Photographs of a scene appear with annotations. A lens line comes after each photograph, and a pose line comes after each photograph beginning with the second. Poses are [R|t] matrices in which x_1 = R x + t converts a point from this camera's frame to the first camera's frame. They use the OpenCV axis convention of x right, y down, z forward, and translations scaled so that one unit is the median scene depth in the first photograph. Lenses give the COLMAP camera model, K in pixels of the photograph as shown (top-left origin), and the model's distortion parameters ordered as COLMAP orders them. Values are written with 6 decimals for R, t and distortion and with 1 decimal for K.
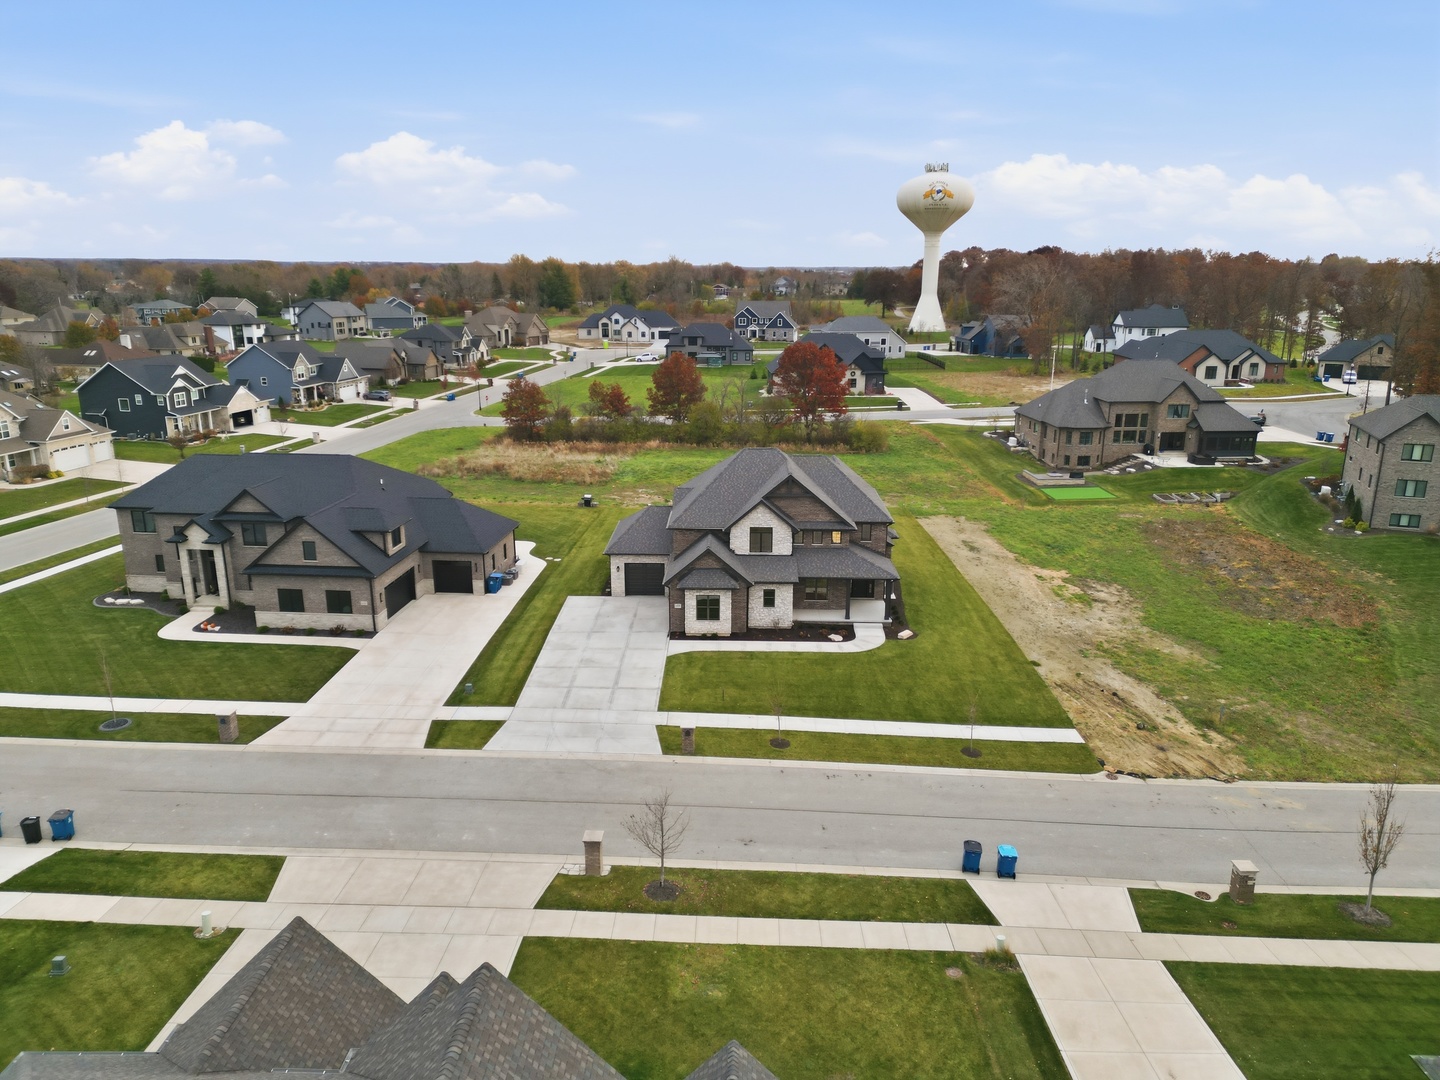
lens RADIAL K [[996.6, 0, 723.8], [0, 996.6, 536.8], [0, 0, 1]] dist [0.110234, -0.120447]
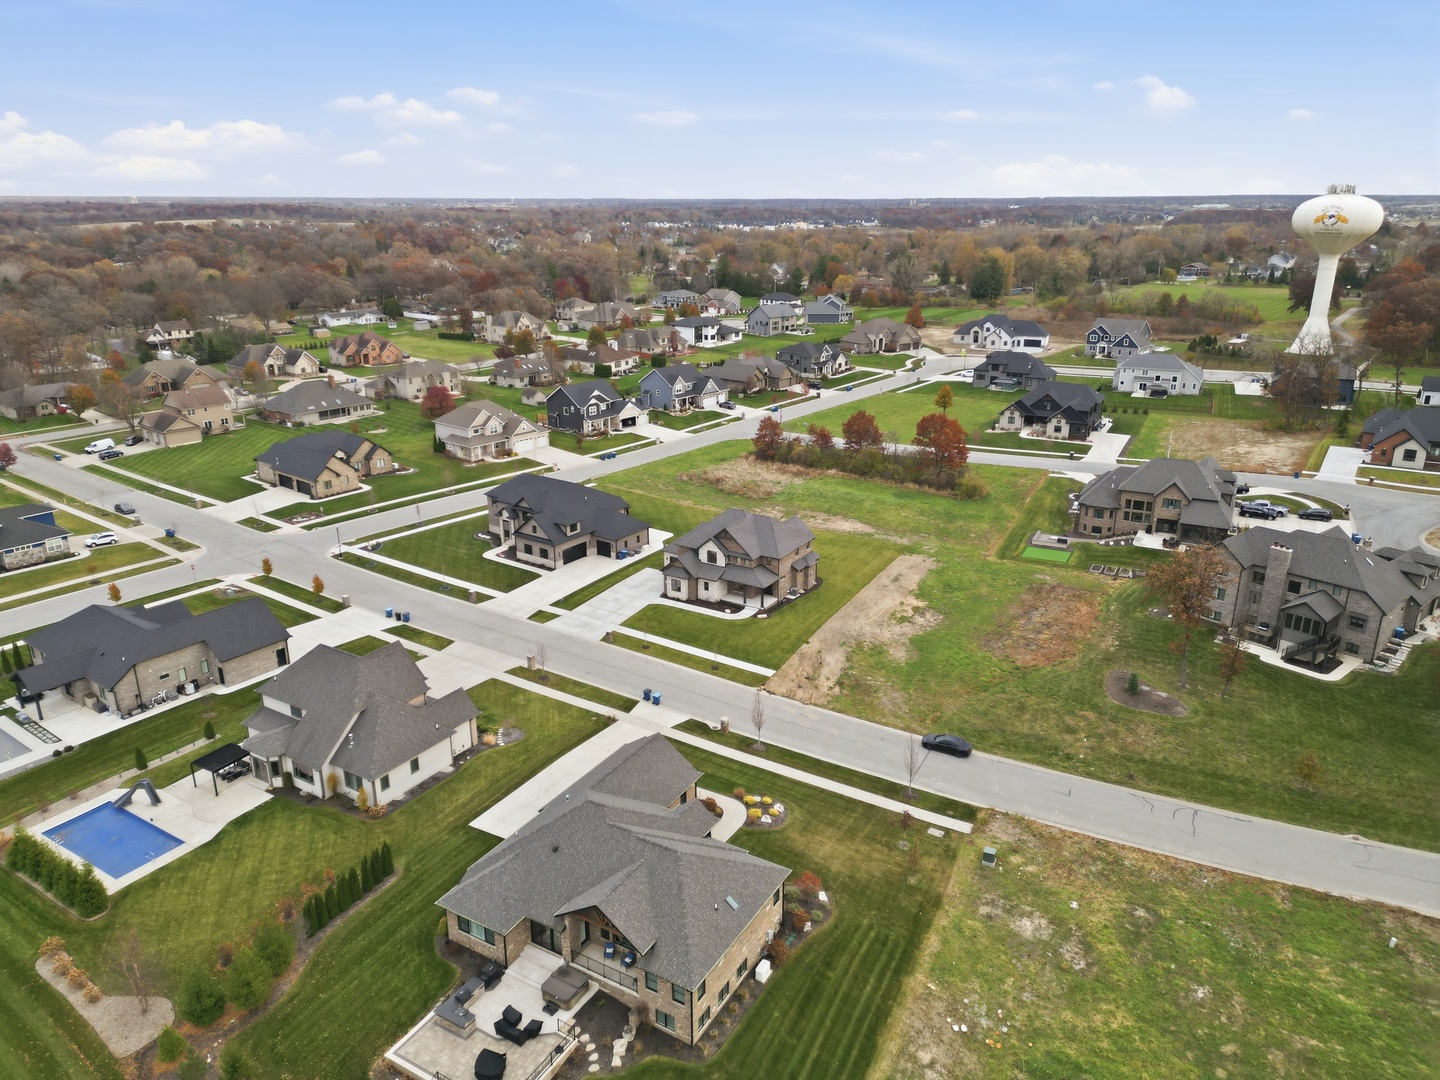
lens RADIAL K [[996.6, 0, 723.8], [0, 996.6, 536.8], [0, 0, 1]] dist [0.110234, -0.120447]
pose [[0.864133, 0.156588, -0.478284, 1.012895], [-0.126823, 0.987447, 0.094150, -0.229878], [0.487022, -0.020701, 0.873144, -0.745689]]
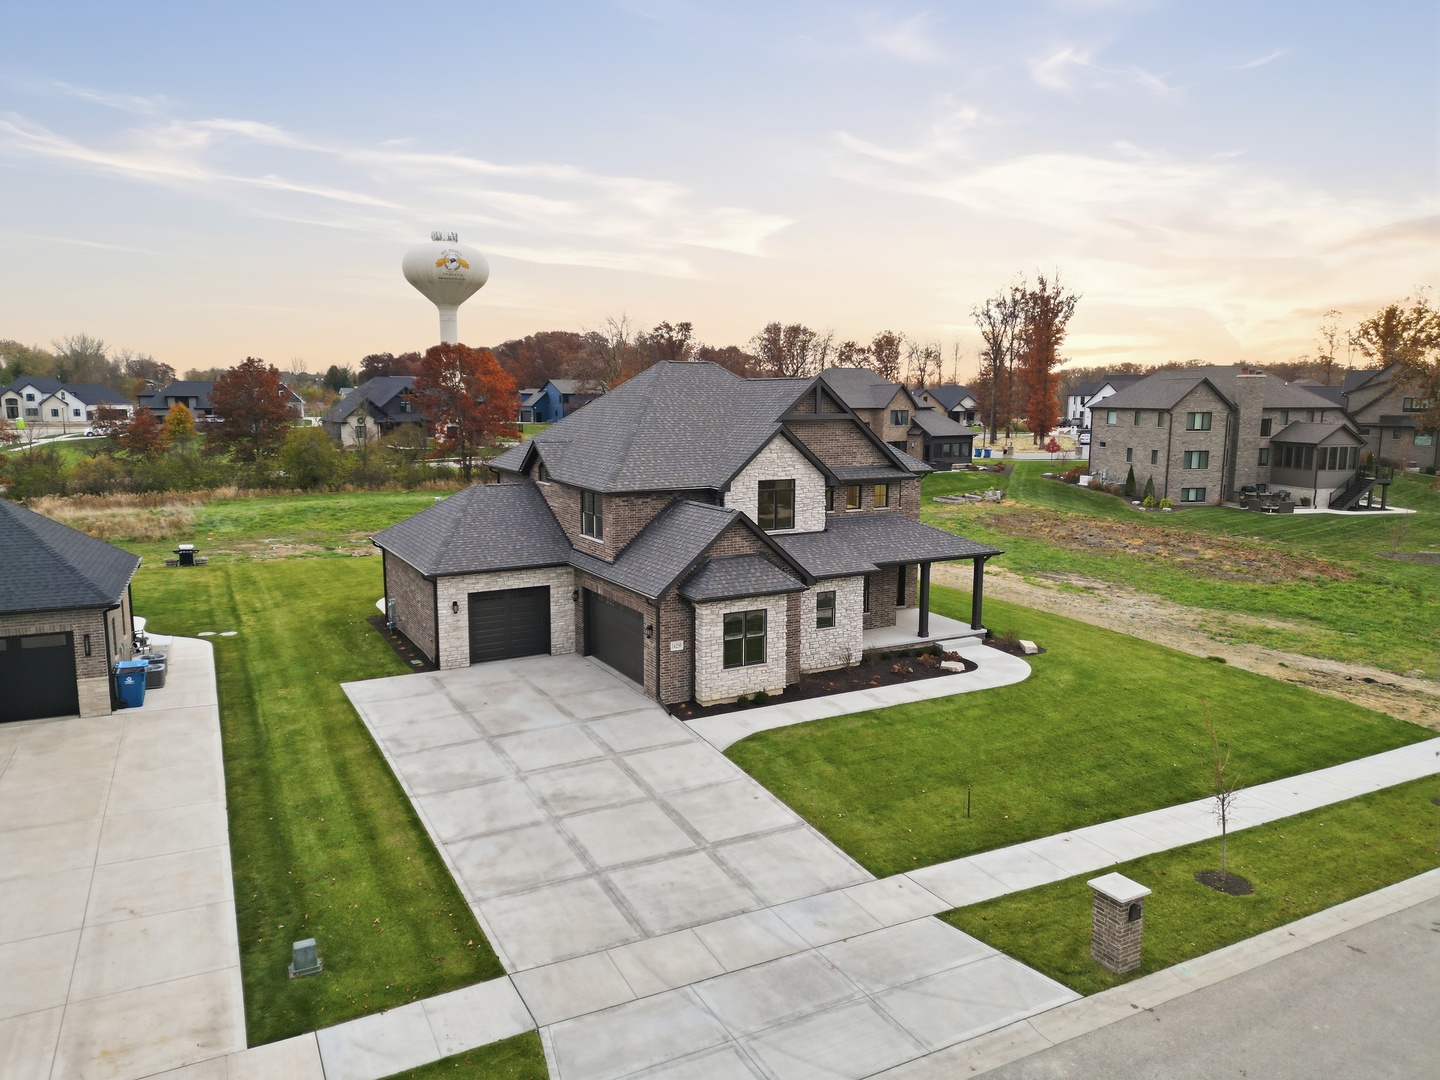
lens RADIAL K [[996.6, 0, 723.8], [0, 996.6, 536.8], [0, 0, 1]] dist [0.110234, -0.120447]
pose [[0.860641, -0.072028, 0.504093, -0.248962], [0.130635, 0.988046, -0.081855, 0.058388], [-0.492171, 0.136300, 0.859762, 0.566960]]
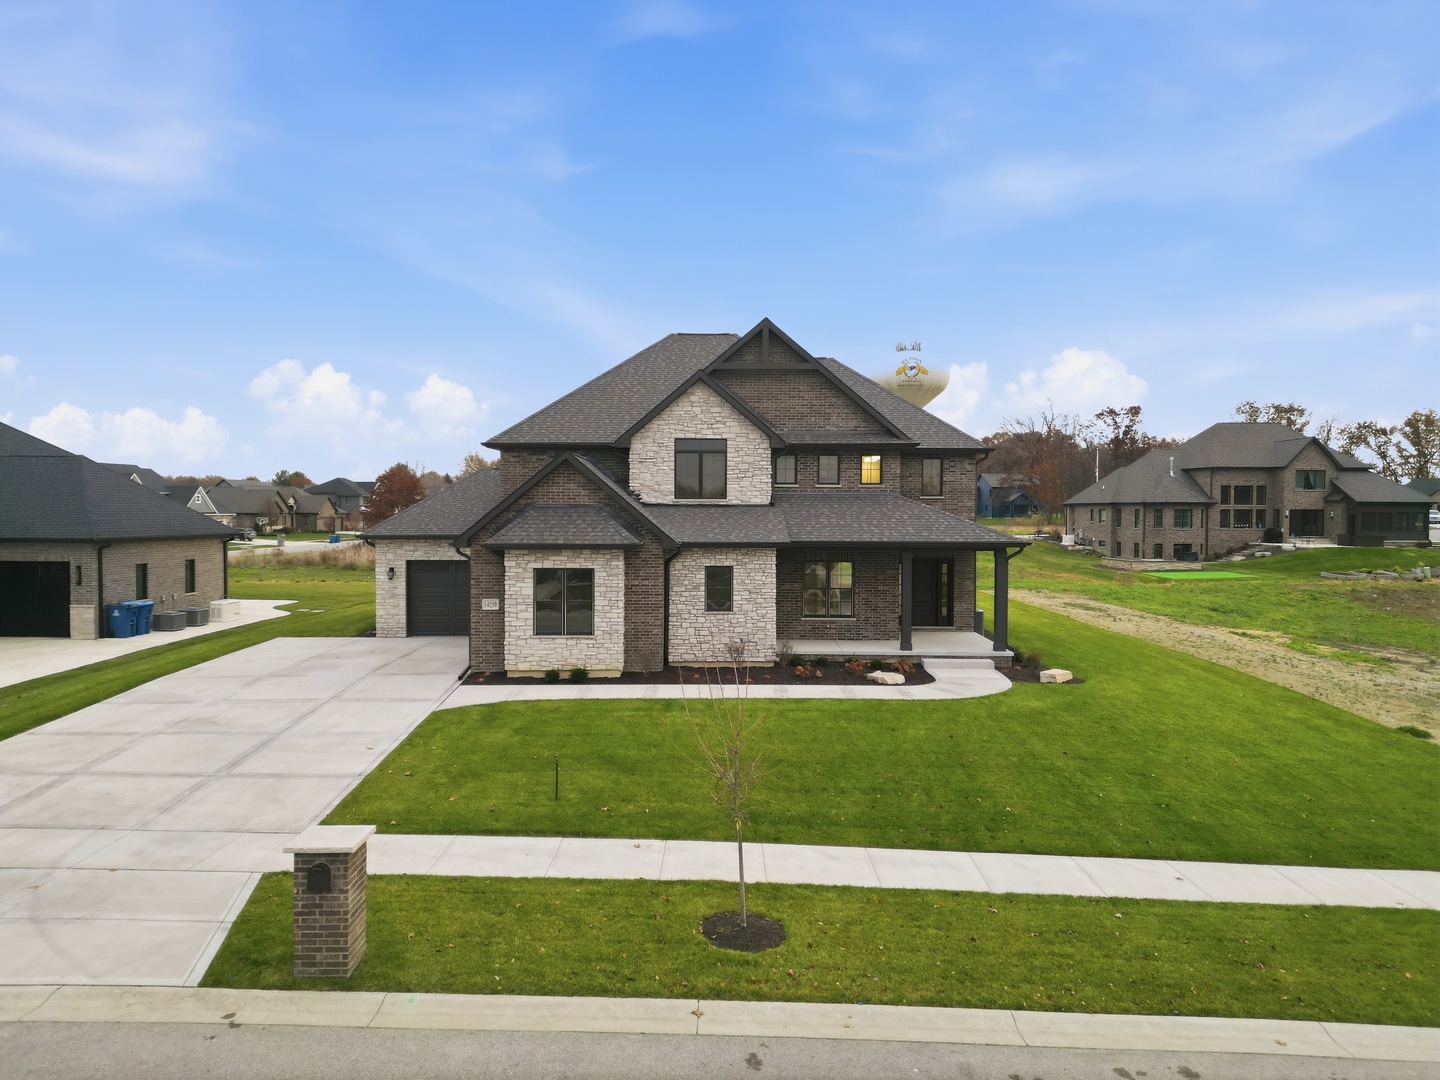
lens RADIAL K [[996.6, 0, 723.8], [0, 996.6, 536.8], [0, 0, 1]] dist [0.110234, -0.120447]
pose [[0.999536, -0.000332, 0.030445, 0.034285], [0.007416, 0.972484, -0.232850, 0.133479], [-0.029530, 0.232968, 0.972036, 0.580830]]
